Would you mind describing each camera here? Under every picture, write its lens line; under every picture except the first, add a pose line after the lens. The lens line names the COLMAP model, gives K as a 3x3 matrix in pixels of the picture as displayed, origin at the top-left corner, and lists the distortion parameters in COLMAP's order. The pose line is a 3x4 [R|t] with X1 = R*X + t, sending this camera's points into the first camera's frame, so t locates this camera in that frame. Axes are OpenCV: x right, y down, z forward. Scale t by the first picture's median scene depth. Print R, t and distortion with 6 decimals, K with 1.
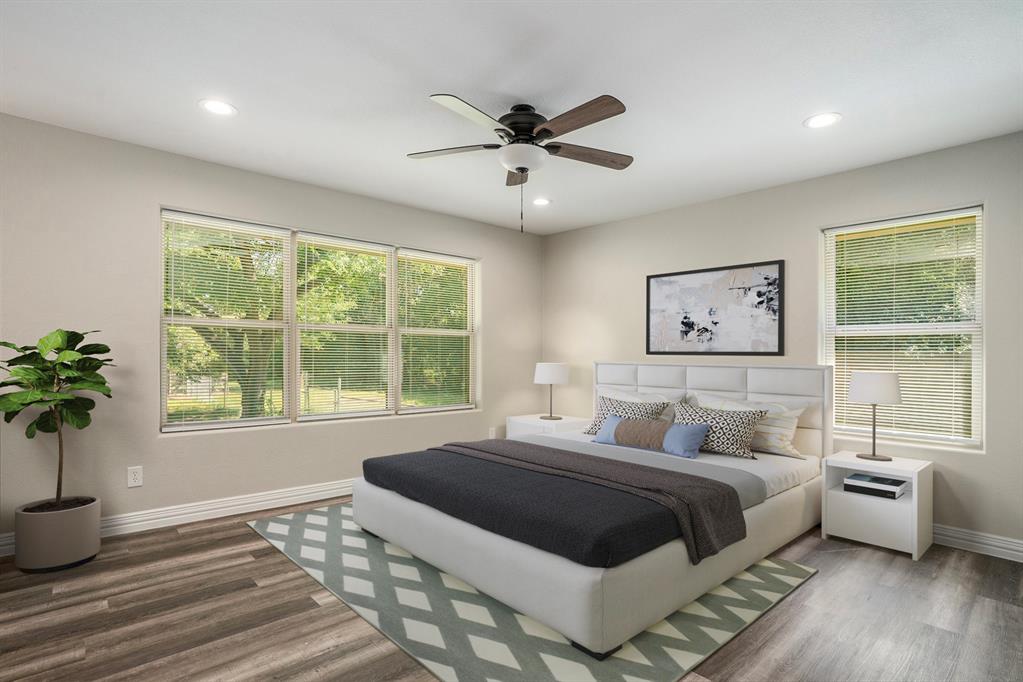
lens RADIAL K [[500.7, 0, 512.0], [0, 500.7, 344.5], [0, 0, 1]] dist [-0.029788, 0.005014]
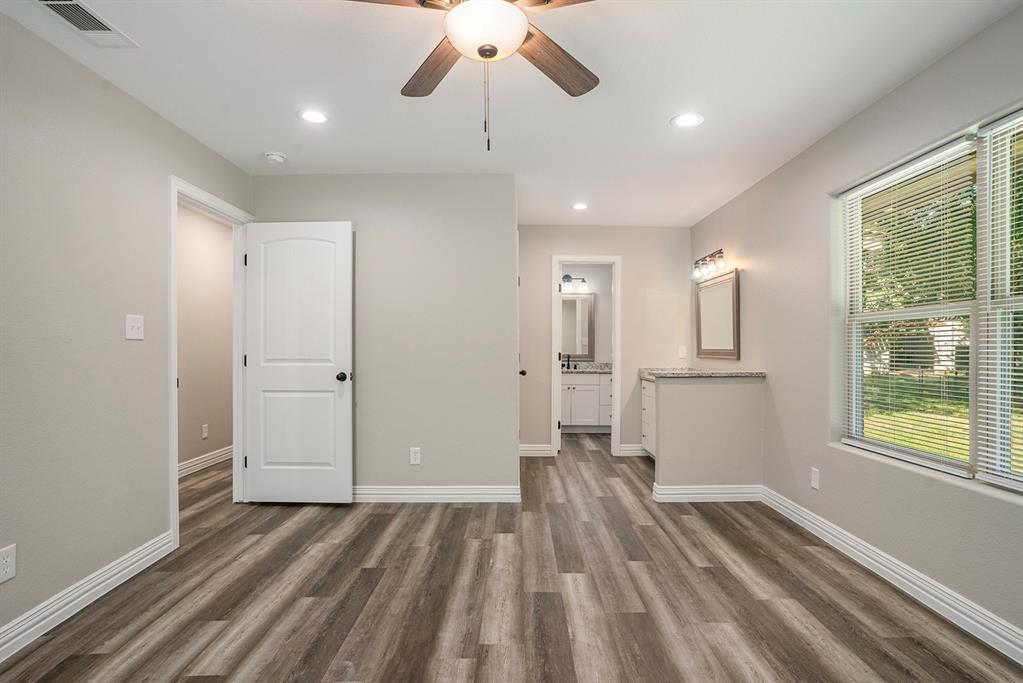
lens RADIAL K [[500.7, 0, 513.0], [0, 500.7, 346.0], [0, 0, 1]] dist [-0.029788, 0.005014]
pose [[-0.661047, -0.011092, -0.750262, 0.513524], [0.003520, 0.999834, -0.017883, 0.018143], [0.750336, -0.014462, -0.660899, 1.544211]]
